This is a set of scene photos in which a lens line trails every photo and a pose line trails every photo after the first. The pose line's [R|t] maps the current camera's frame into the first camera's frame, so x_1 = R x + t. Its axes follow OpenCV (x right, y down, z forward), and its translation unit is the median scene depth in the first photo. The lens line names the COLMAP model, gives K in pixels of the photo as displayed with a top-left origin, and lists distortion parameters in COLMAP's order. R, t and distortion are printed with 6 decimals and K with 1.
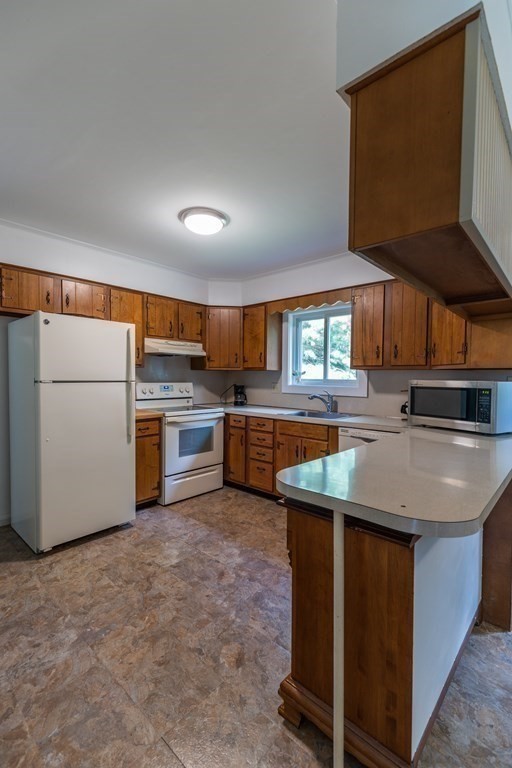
lens RADIAL K [[348.5, 0, 254.0], [0, 348.5, 384.0], [0, 0, 1]] dist [0.006512, -0.000419]
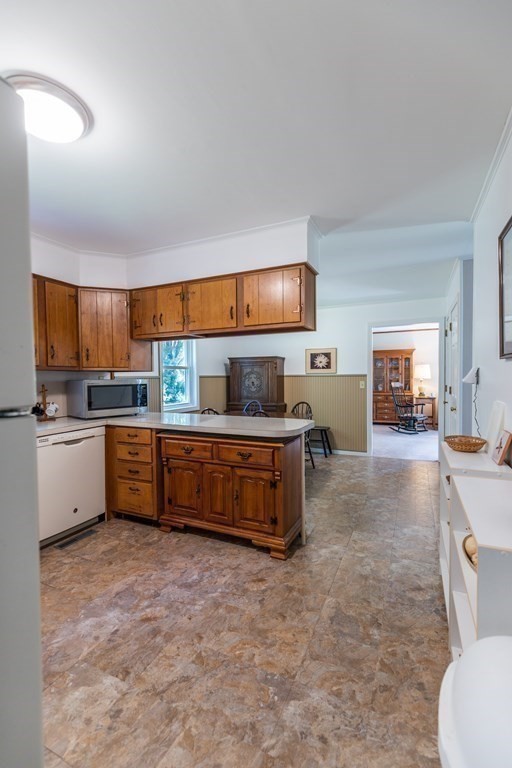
lens RADIAL K [[348.5, 0, 255.7], [0, 348.5, 385.1], [0, 0, 1]] dist [0.006512, -0.000419]
pose [[-0.310483, -0.028176, 0.950161, -1.198968], [0.027353, 0.998882, 0.038559, -0.035414], [-0.950185, 0.037962, -0.309365, 1.271066]]
